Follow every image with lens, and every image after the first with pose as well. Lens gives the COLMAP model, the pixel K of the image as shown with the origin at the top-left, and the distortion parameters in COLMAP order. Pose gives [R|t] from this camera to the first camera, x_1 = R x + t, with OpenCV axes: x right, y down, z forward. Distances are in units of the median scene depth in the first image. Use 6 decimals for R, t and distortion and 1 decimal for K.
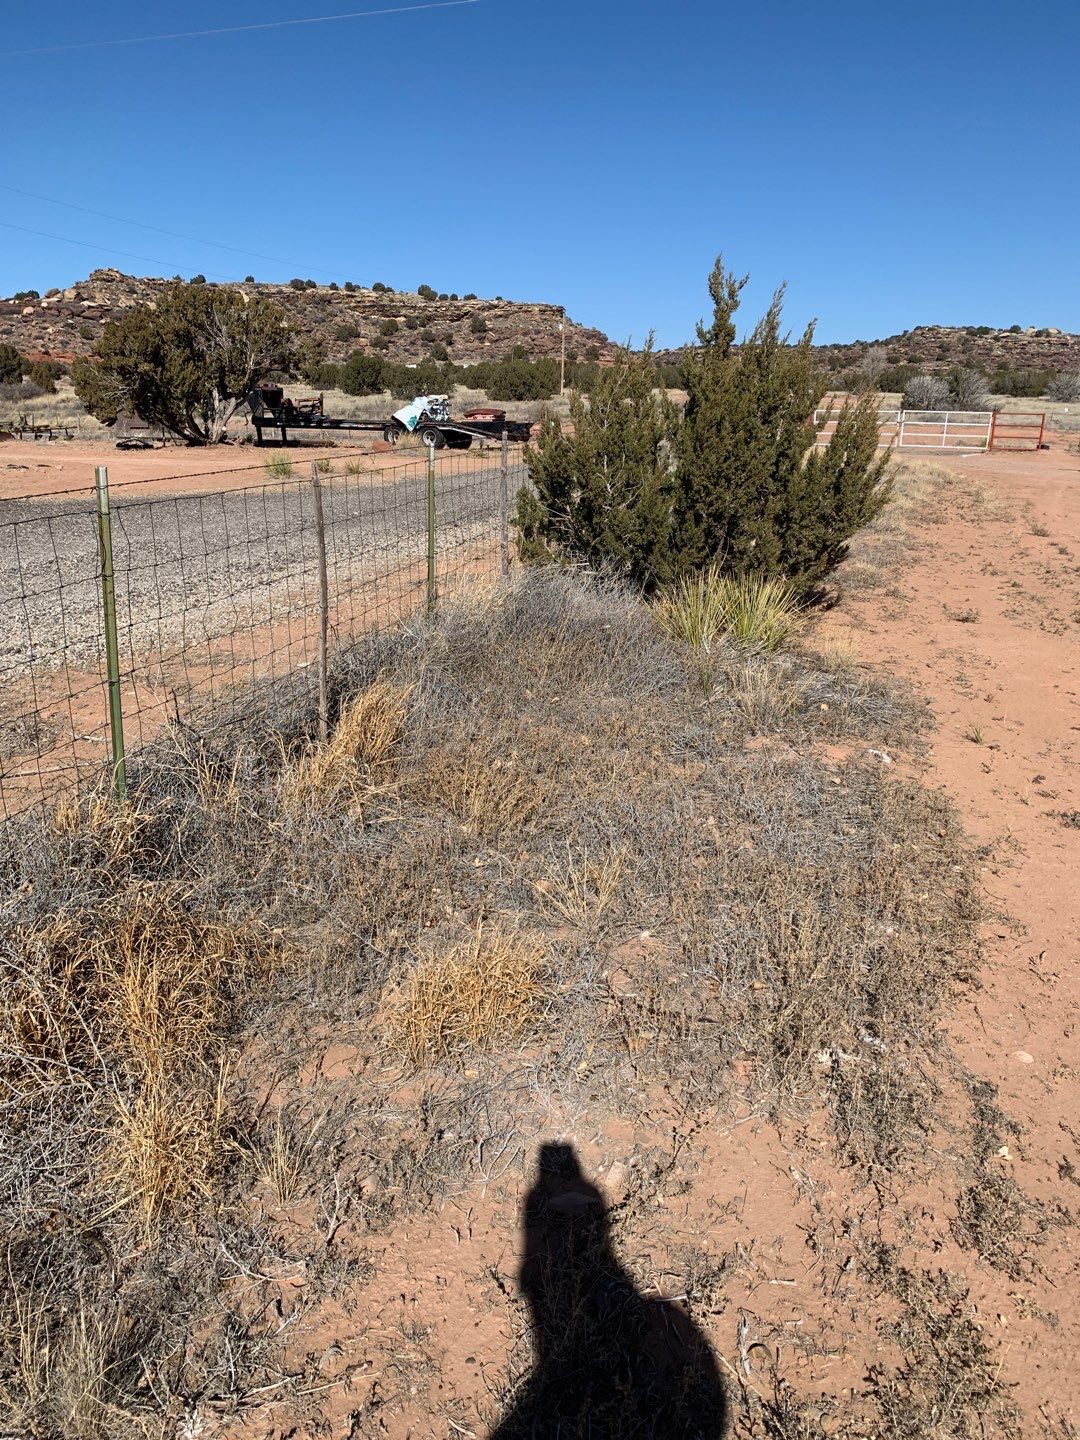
lens RADIAL K [[1119.5, 0, 540.0], [0, 1119.5, 720.0], [0, 0, 1]] dist [0.025589, -0.009257]
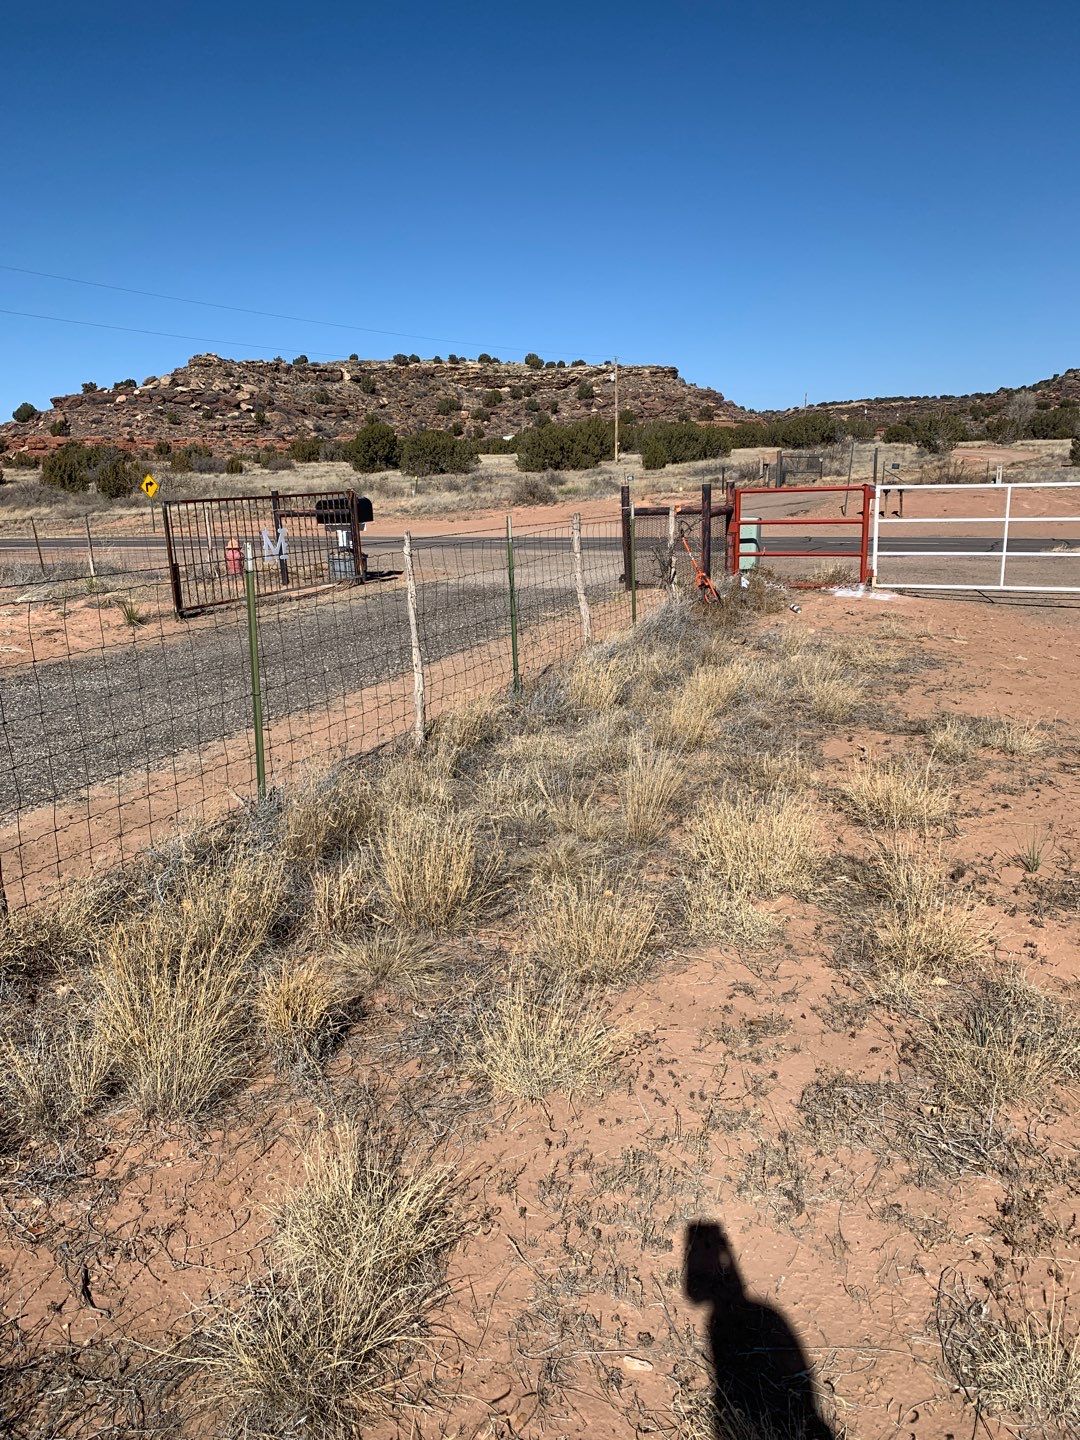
lens RADIAL K [[1102.0, 0, 546.2], [0, 1102.0, 711.9], [0, 0, 1]] dist [0.137686, -0.335564]
pose [[0.992564, -0.015854, -0.120687, 0.021914], [0.008439, 0.998059, -0.061704, -0.021788], [0.121431, 0.060226, 0.990771, 0.076363]]
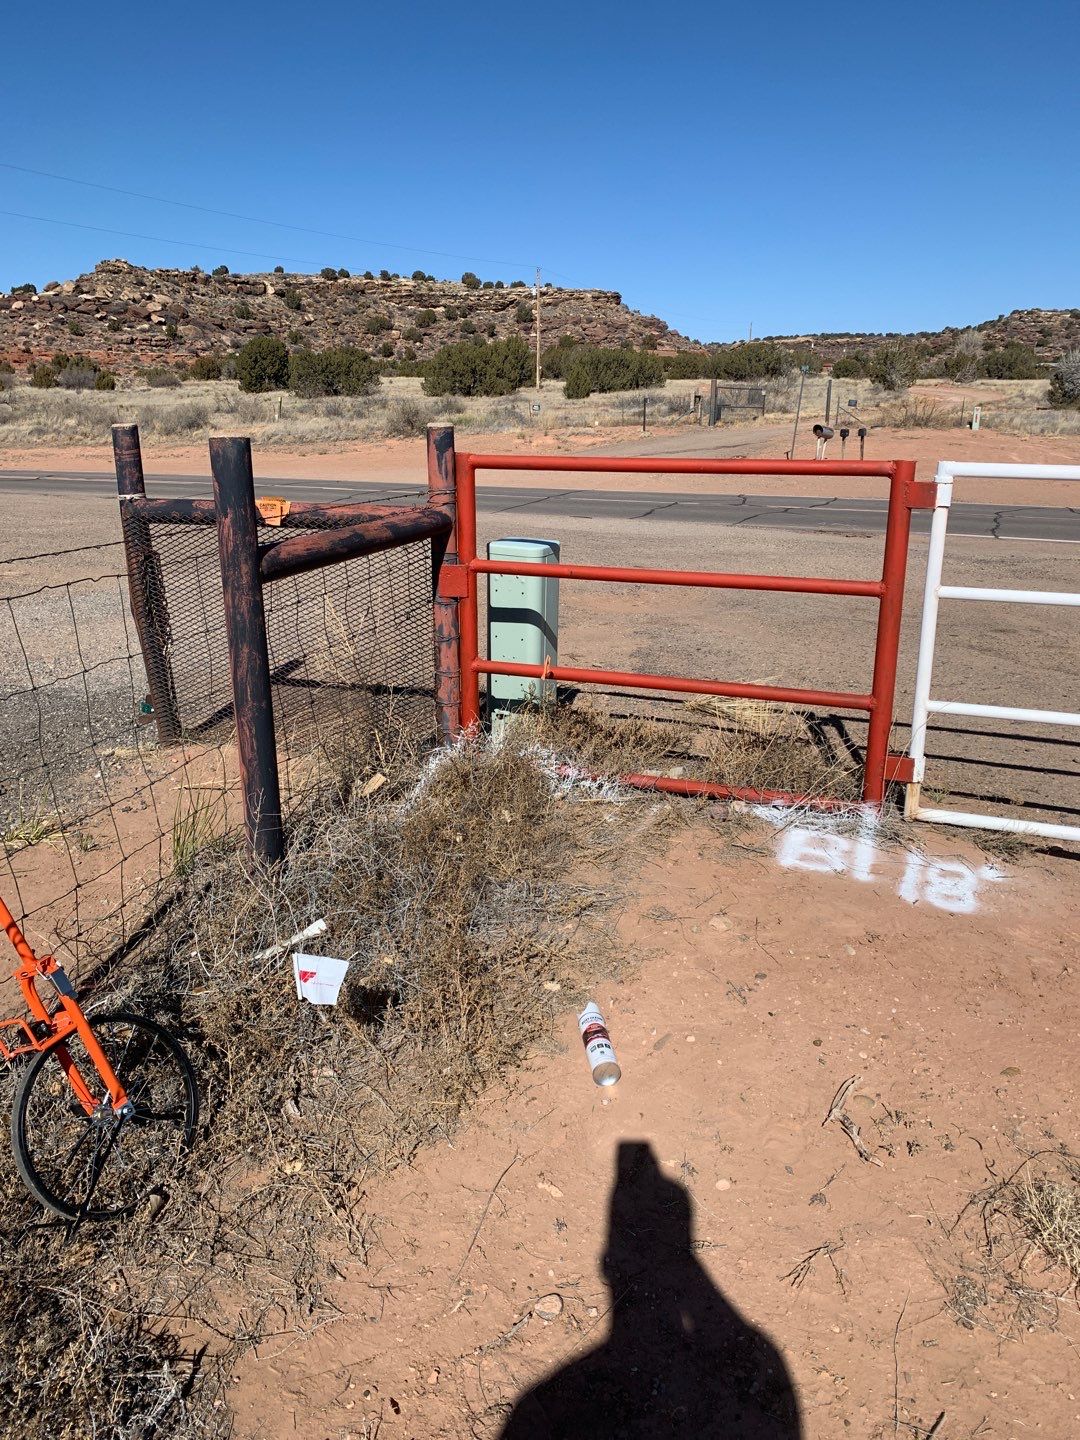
lens RADIAL K [[1100.6, 0, 556.9], [0, 1100.6, 713.1], [0, 0, 1]] dist [0.037202, -0.049191]
pose [[0.998200, 0.003475, -0.059873, 0.026282], [-0.003388, 0.999993, 0.001554, -0.030445], [0.059878, -0.001348, 0.998205, 0.108446]]
